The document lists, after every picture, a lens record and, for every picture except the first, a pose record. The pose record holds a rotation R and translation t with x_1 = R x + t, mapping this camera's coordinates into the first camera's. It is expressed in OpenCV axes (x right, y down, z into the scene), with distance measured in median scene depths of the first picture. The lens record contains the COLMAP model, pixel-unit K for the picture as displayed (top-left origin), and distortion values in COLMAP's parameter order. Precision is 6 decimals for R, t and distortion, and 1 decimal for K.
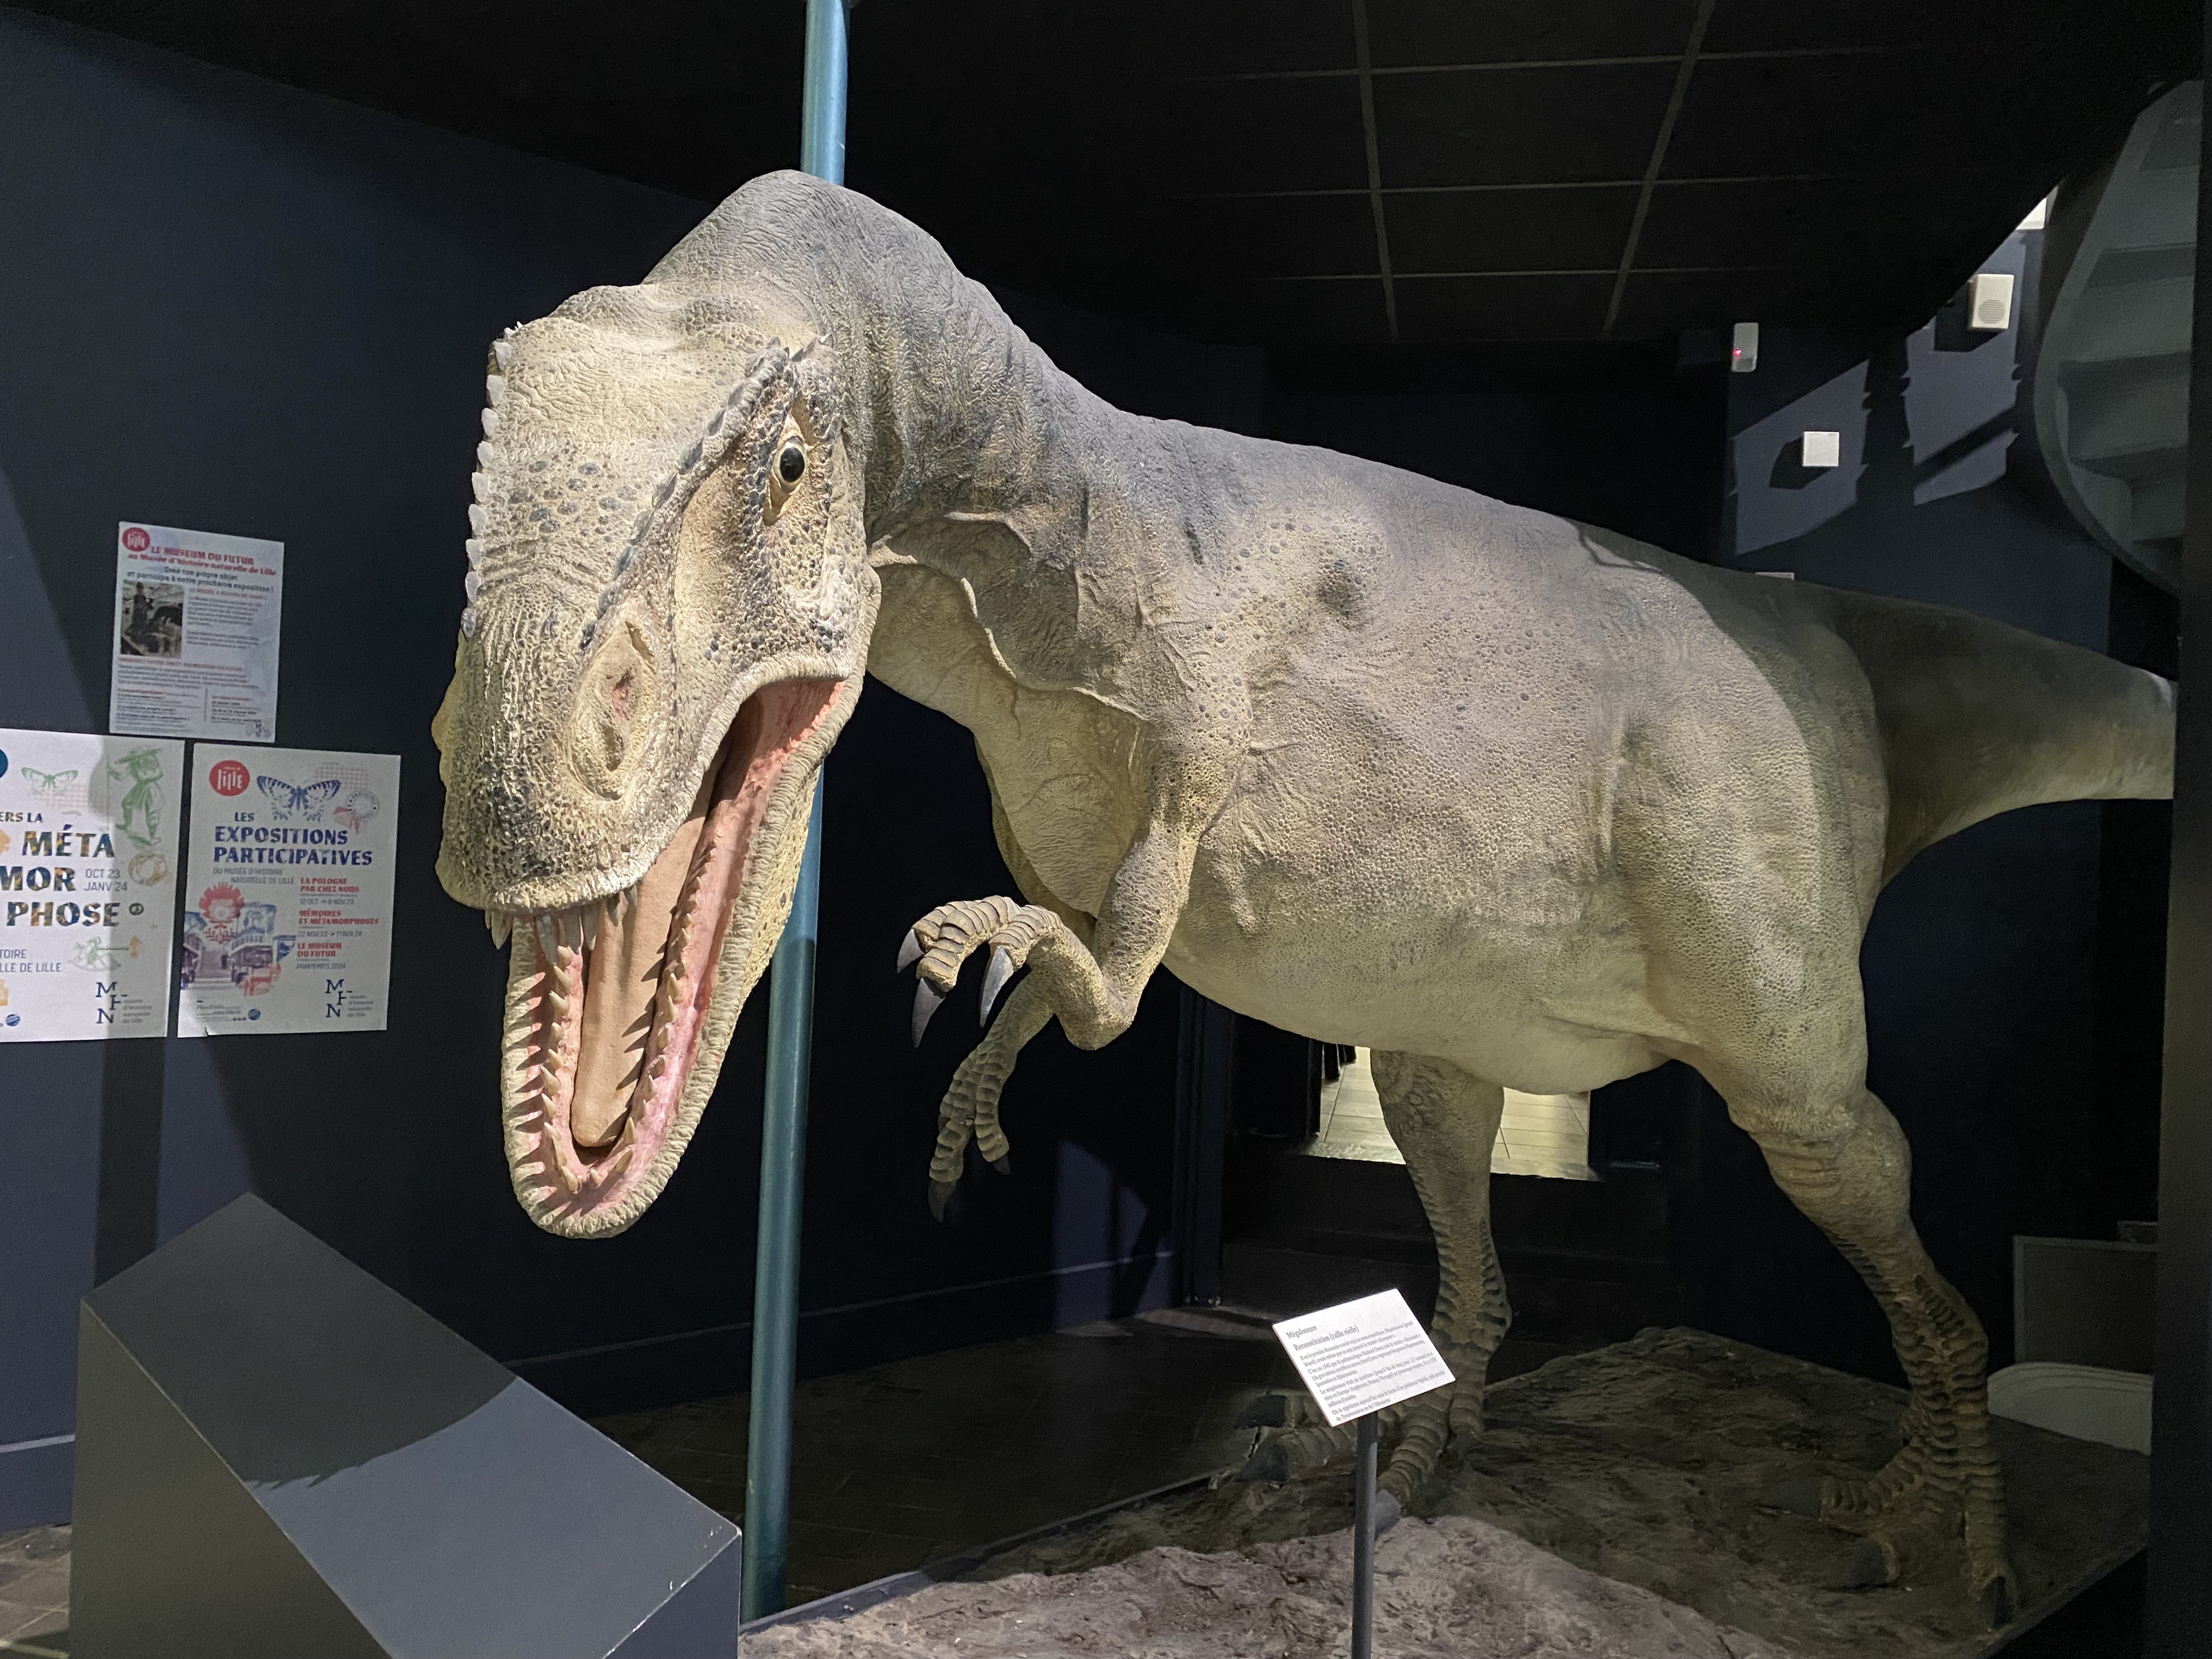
lens RADIAL K [[1668.3, 0, 1106.3], [0, 1668.3, 835.9], [0, 0, 1]] dist [0.030504, -0.005730]
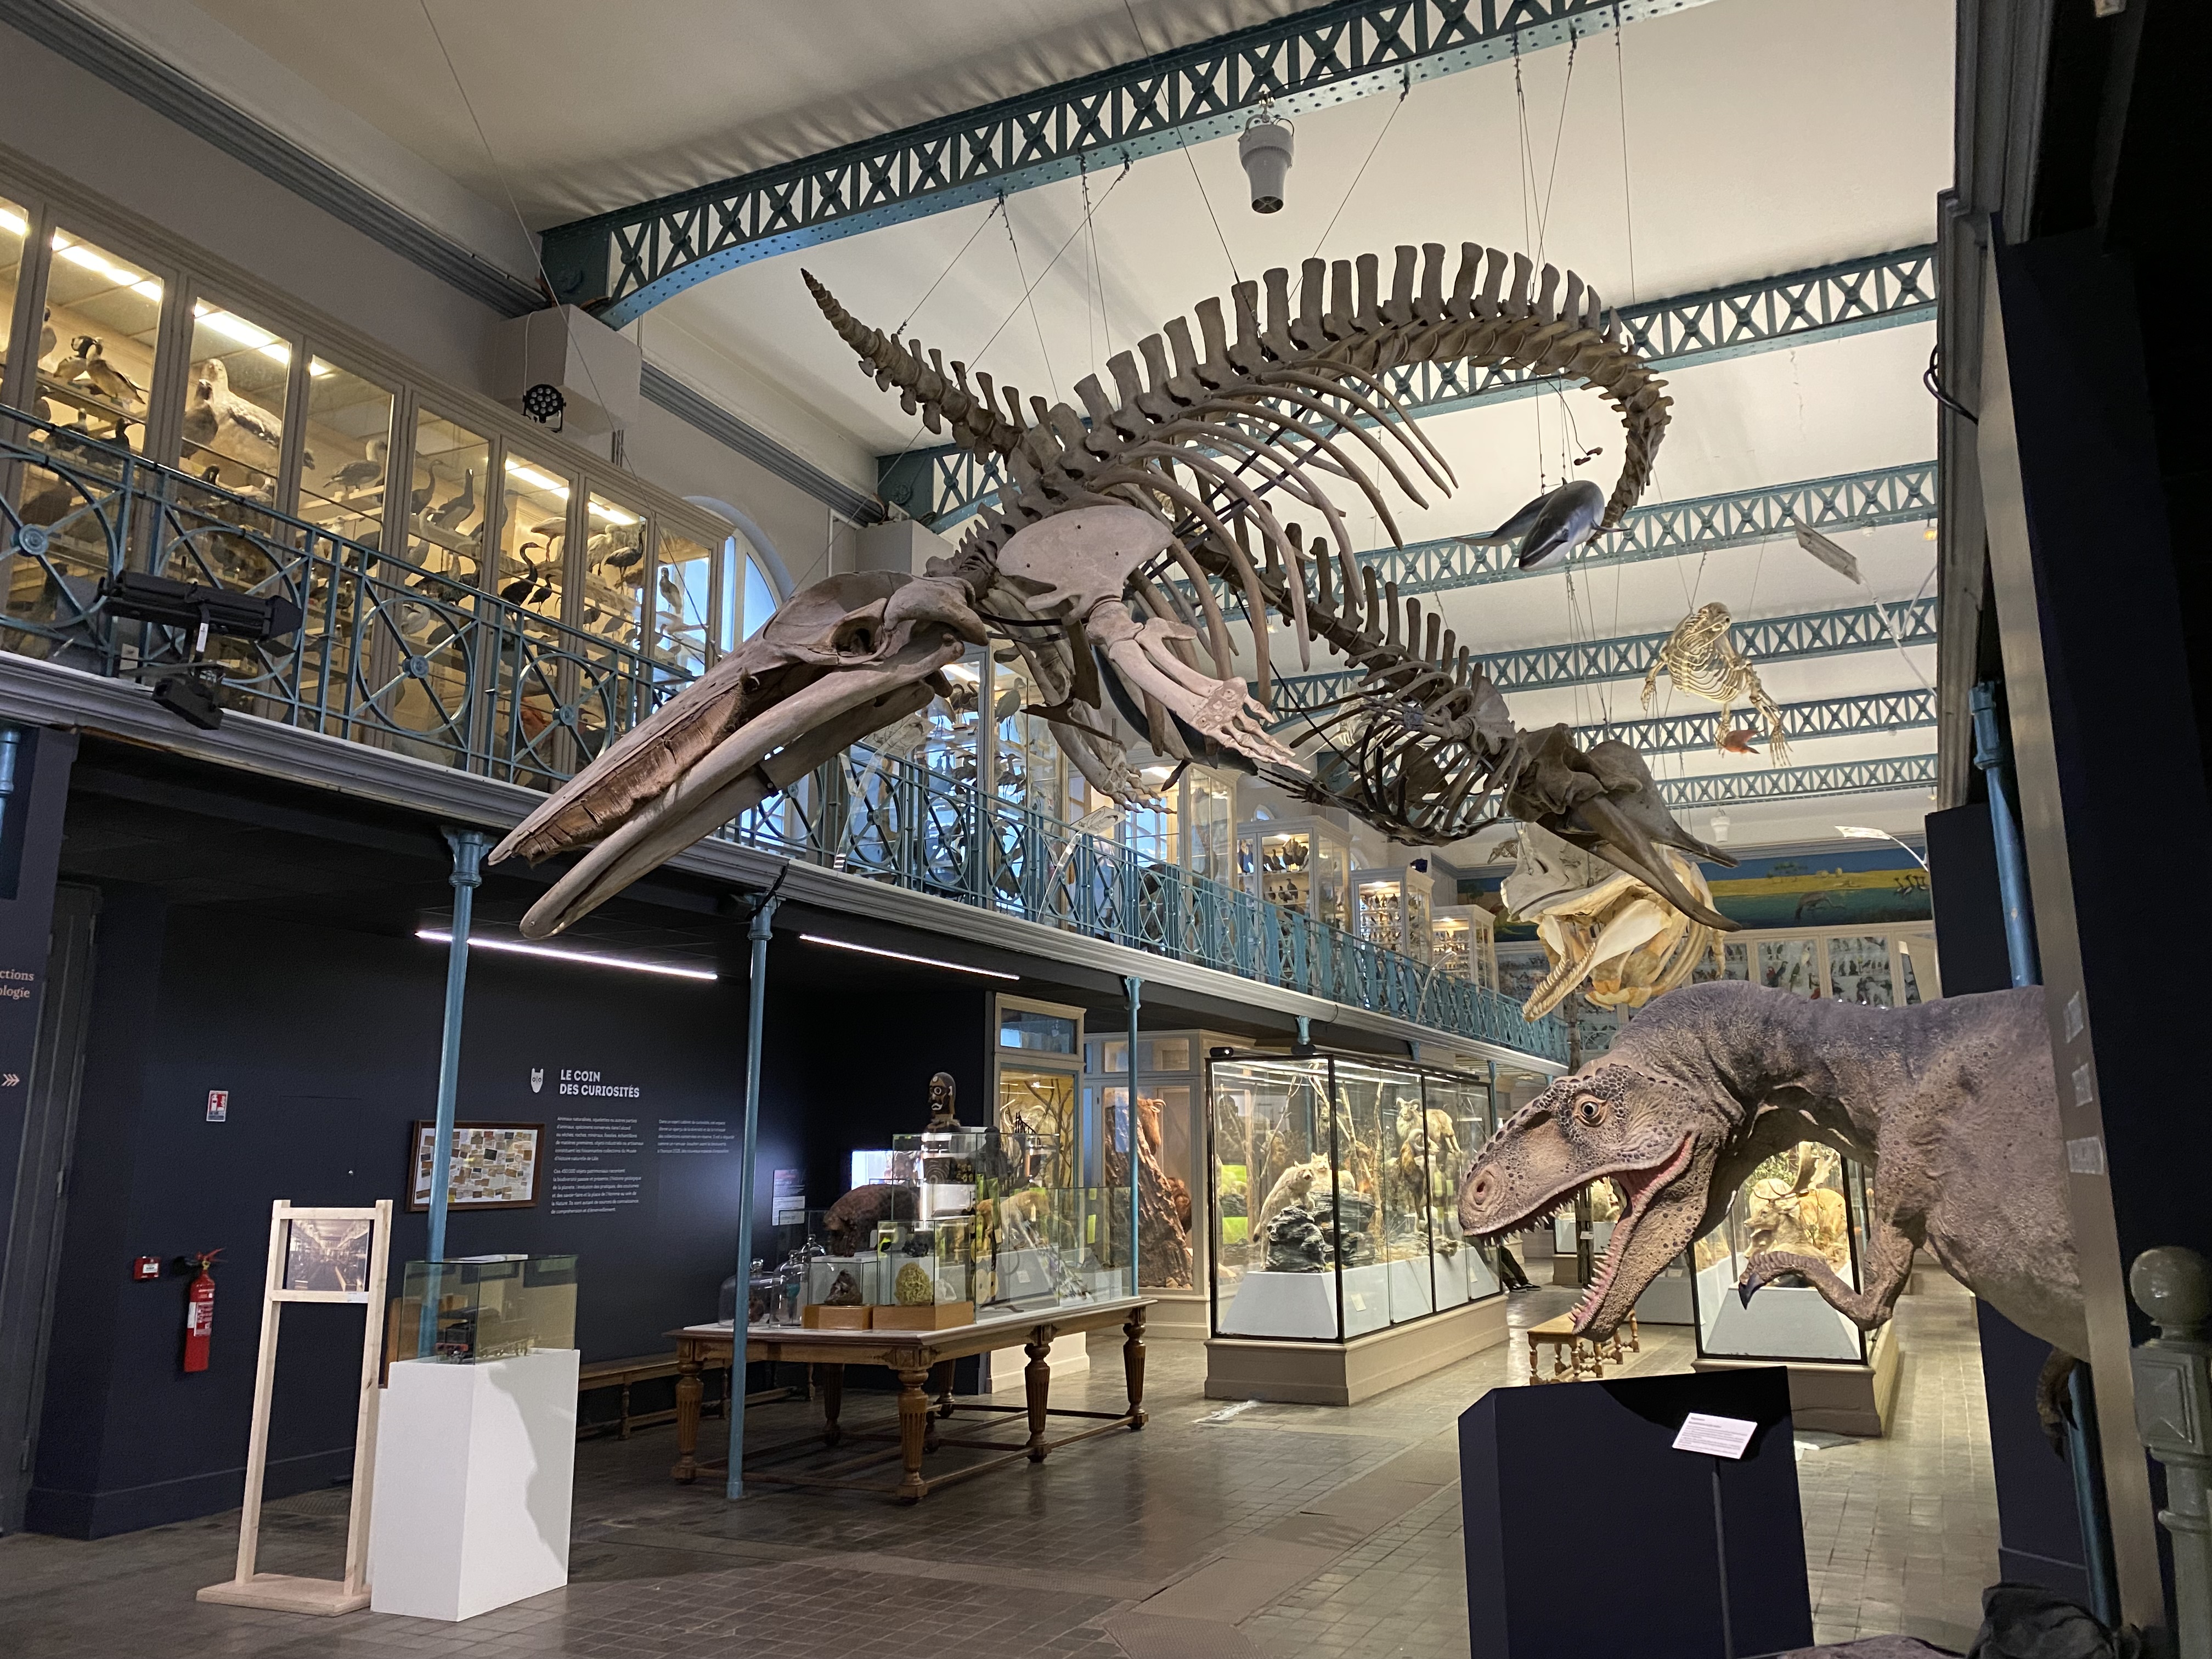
lens RADIAL K [[1668.3, 0, 1111.0], [0, 1668.3, 820.9], [0, 0, 1]] dist [0.030504, -0.005730]
pose [[-0.242628, -0.232346, -0.941885, 2.028275], [-0.002898, 0.971065, -0.238798, 0.012849], [0.970115, -0.055210, -0.236281, 0.536226]]
